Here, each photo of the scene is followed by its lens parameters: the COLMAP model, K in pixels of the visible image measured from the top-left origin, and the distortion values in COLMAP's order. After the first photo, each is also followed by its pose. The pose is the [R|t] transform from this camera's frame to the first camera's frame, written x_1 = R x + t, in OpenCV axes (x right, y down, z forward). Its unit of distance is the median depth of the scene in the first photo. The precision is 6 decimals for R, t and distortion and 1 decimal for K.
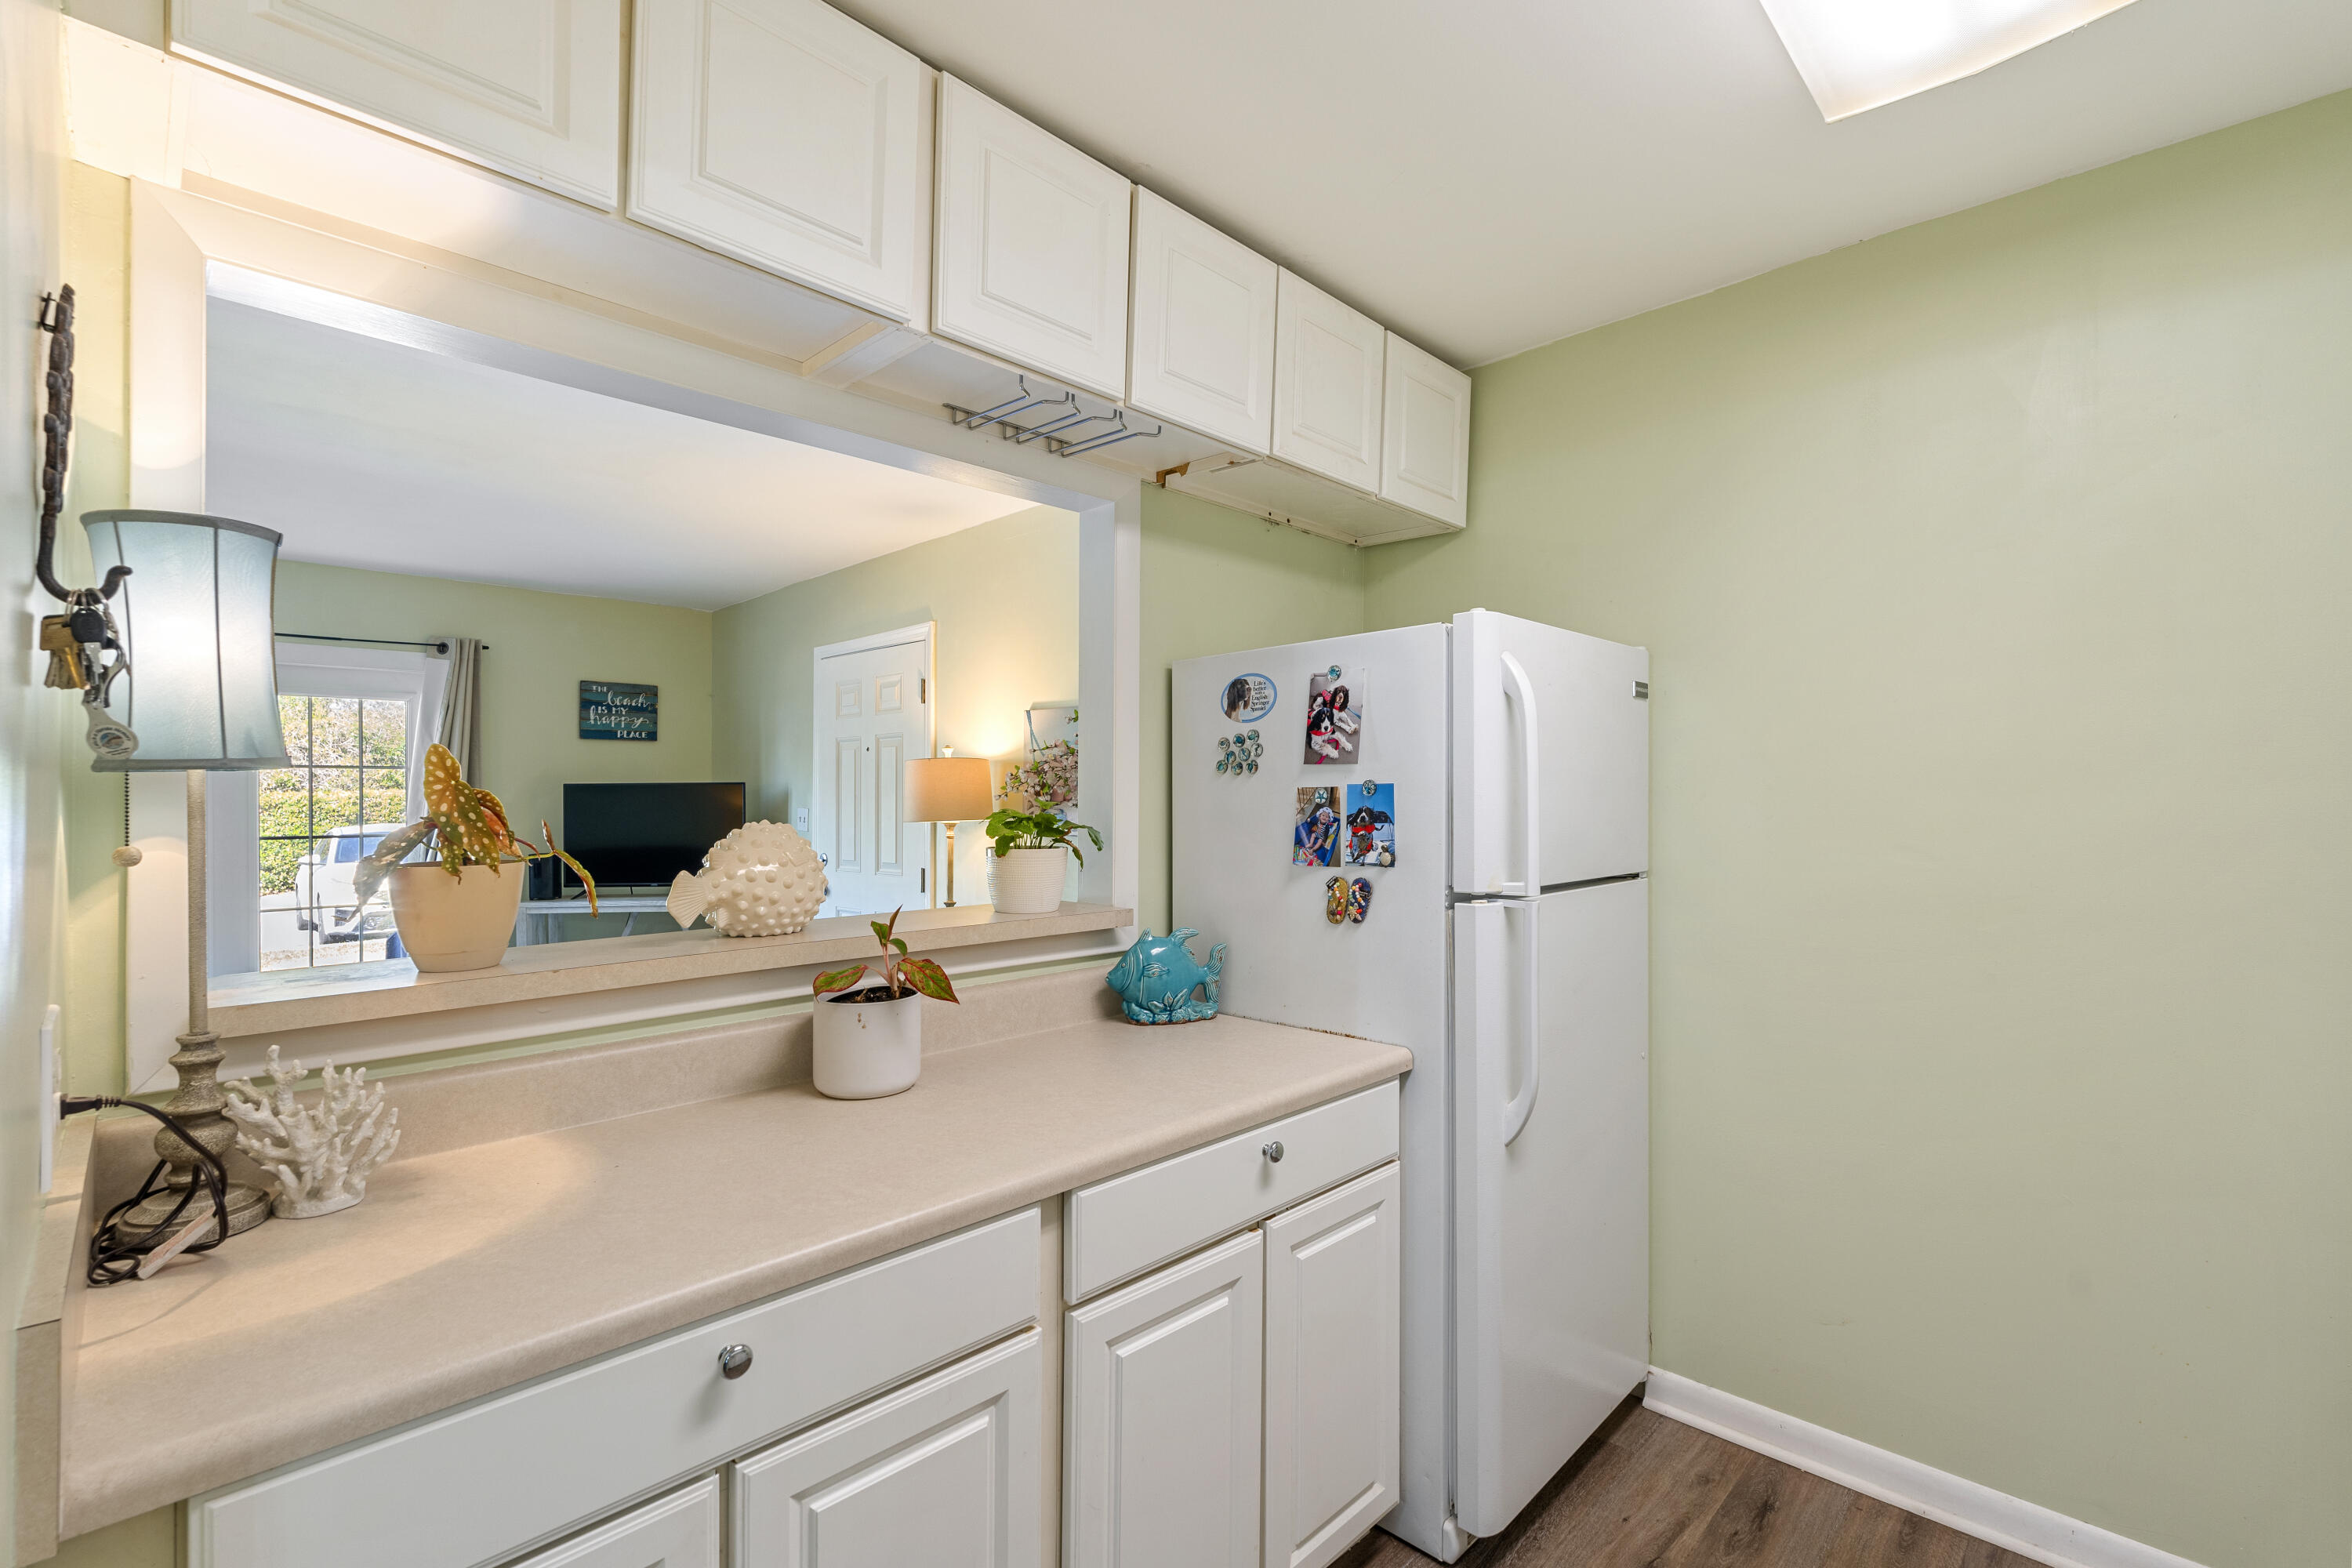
lens RADIAL K [[1045.7, 0, 1166.8], [0, 1045.7, 795.4], [0, 0, 1]] dist [0.003649, -0.000530]
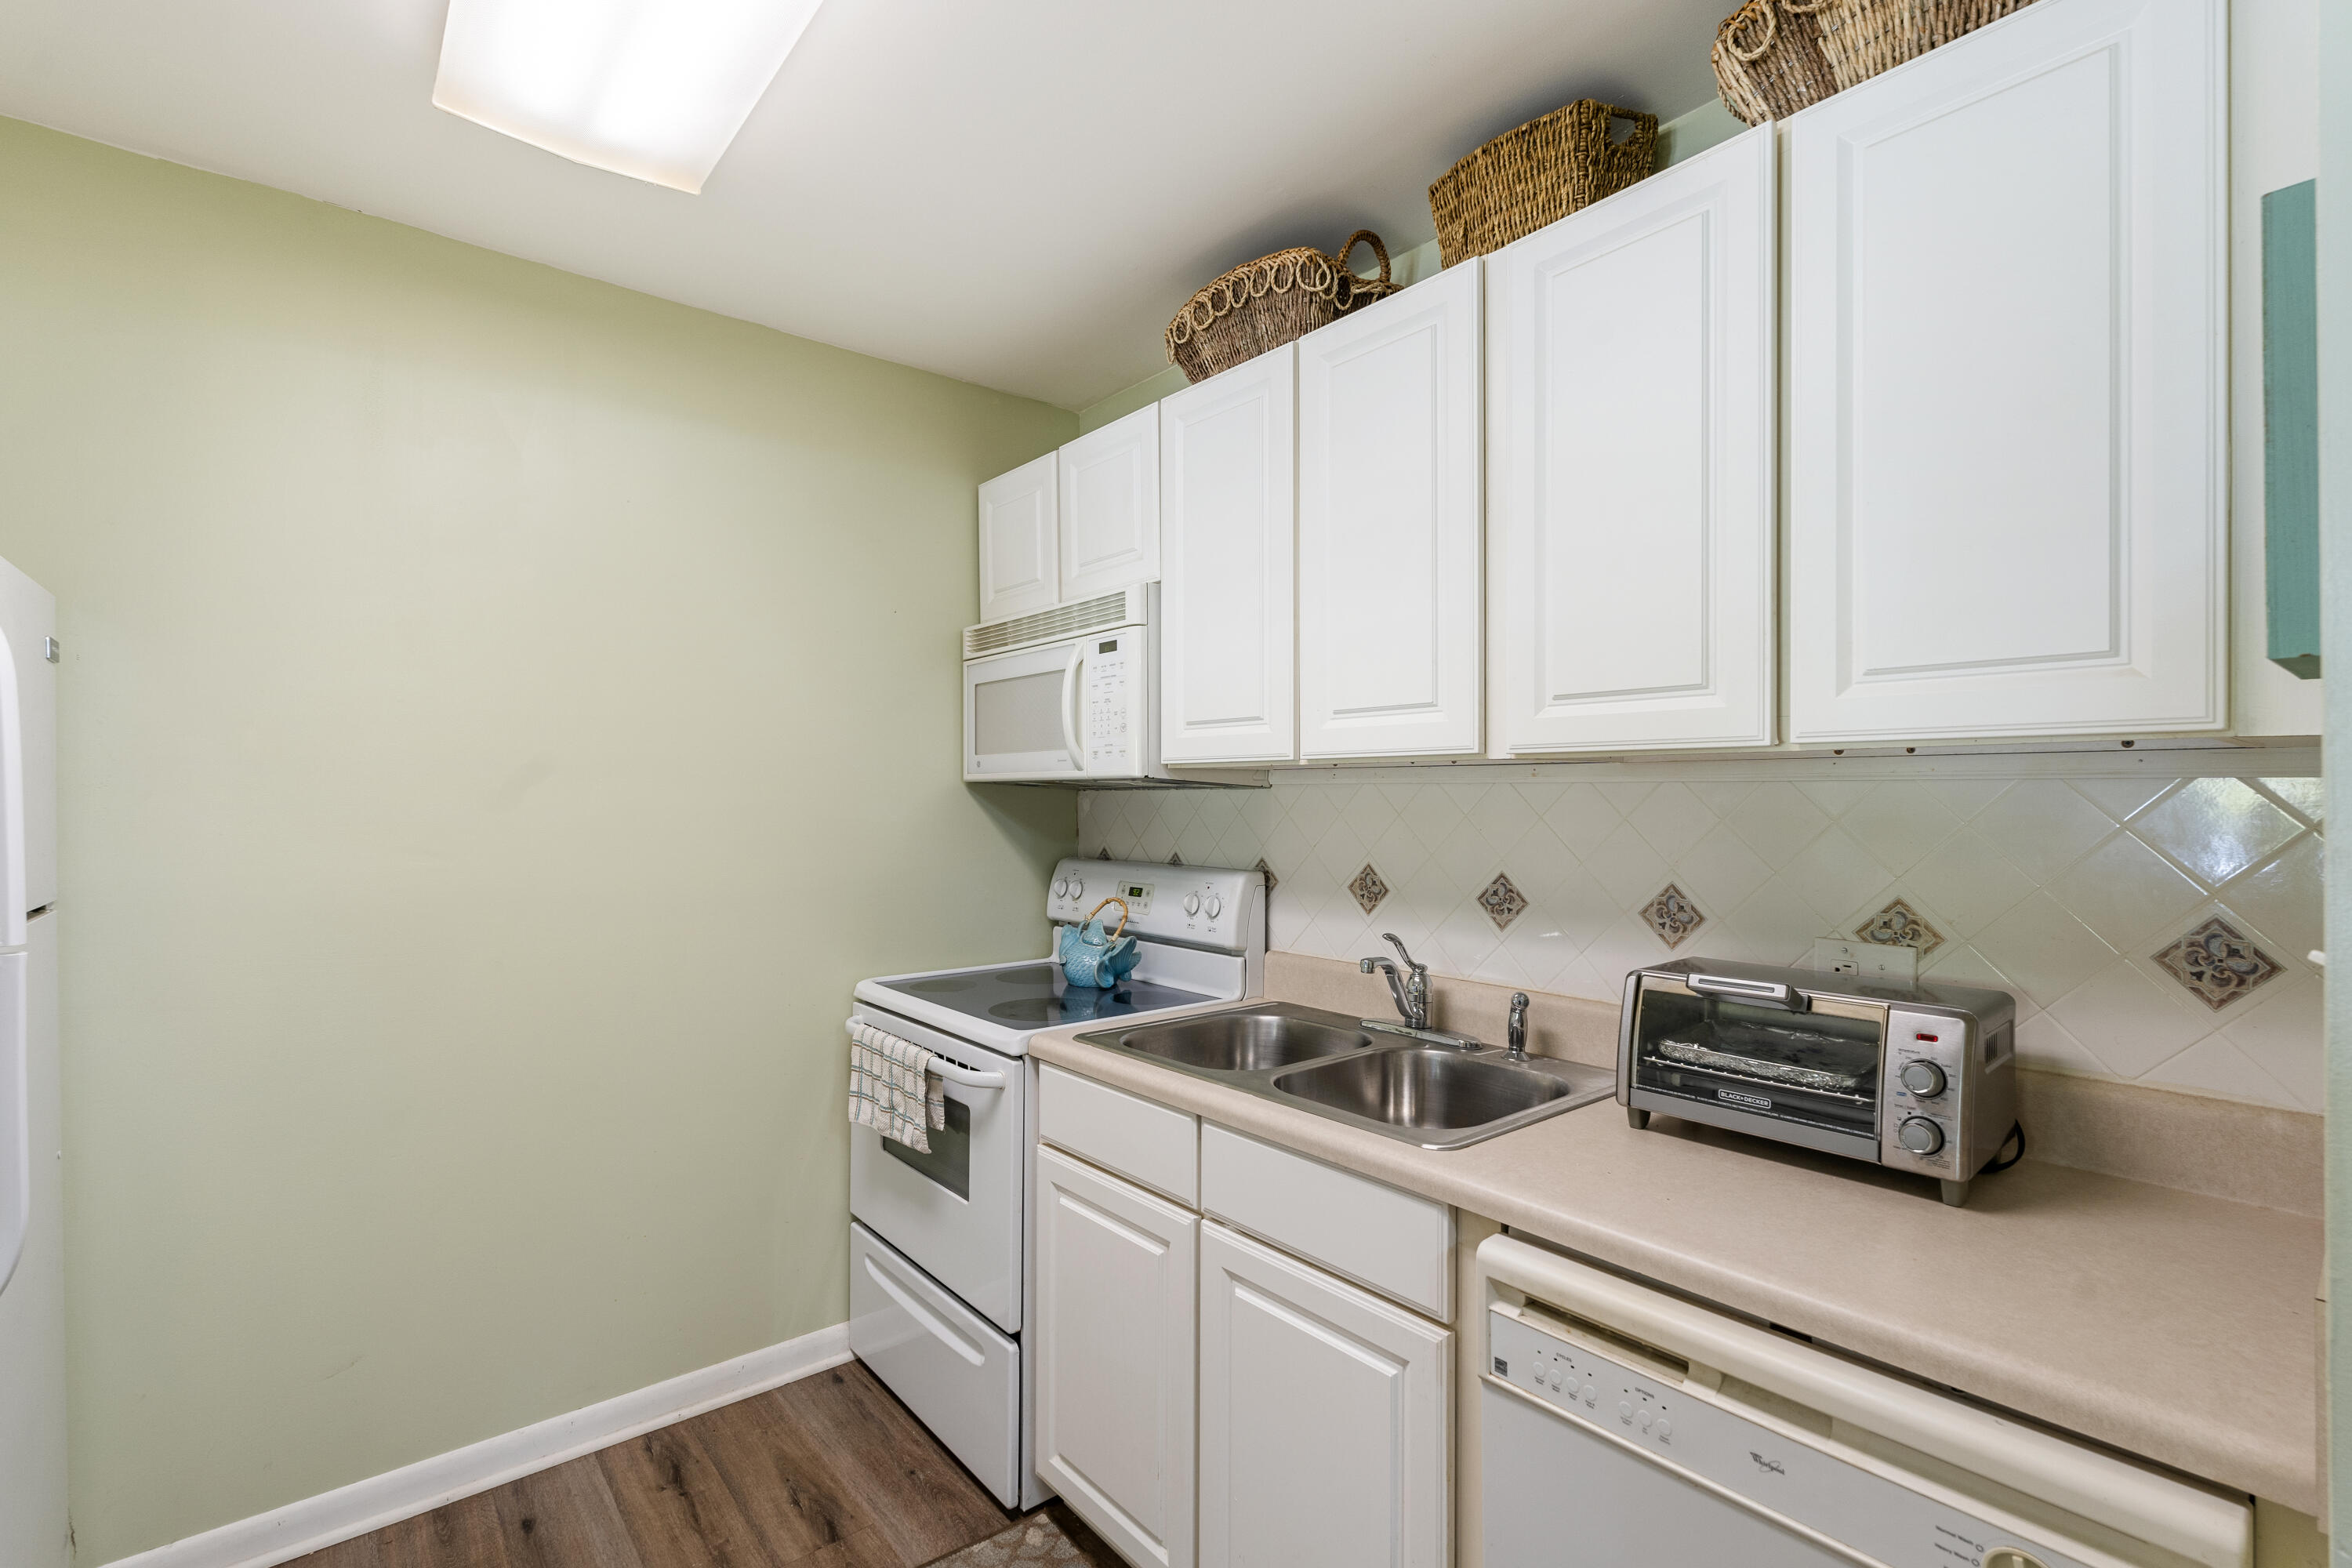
lens RADIAL K [[1045.7, 0, 1170.2], [0, 1045.7, 794.7], [0, 0, 1]] dist [0.003649, -0.000530]
pose [[0.088692, 0.007969, 0.996027, -0.246052], [-0.014429, 0.999873, -0.006715, -0.009559], [-0.995955, -0.013776, 0.088796, 0.215392]]
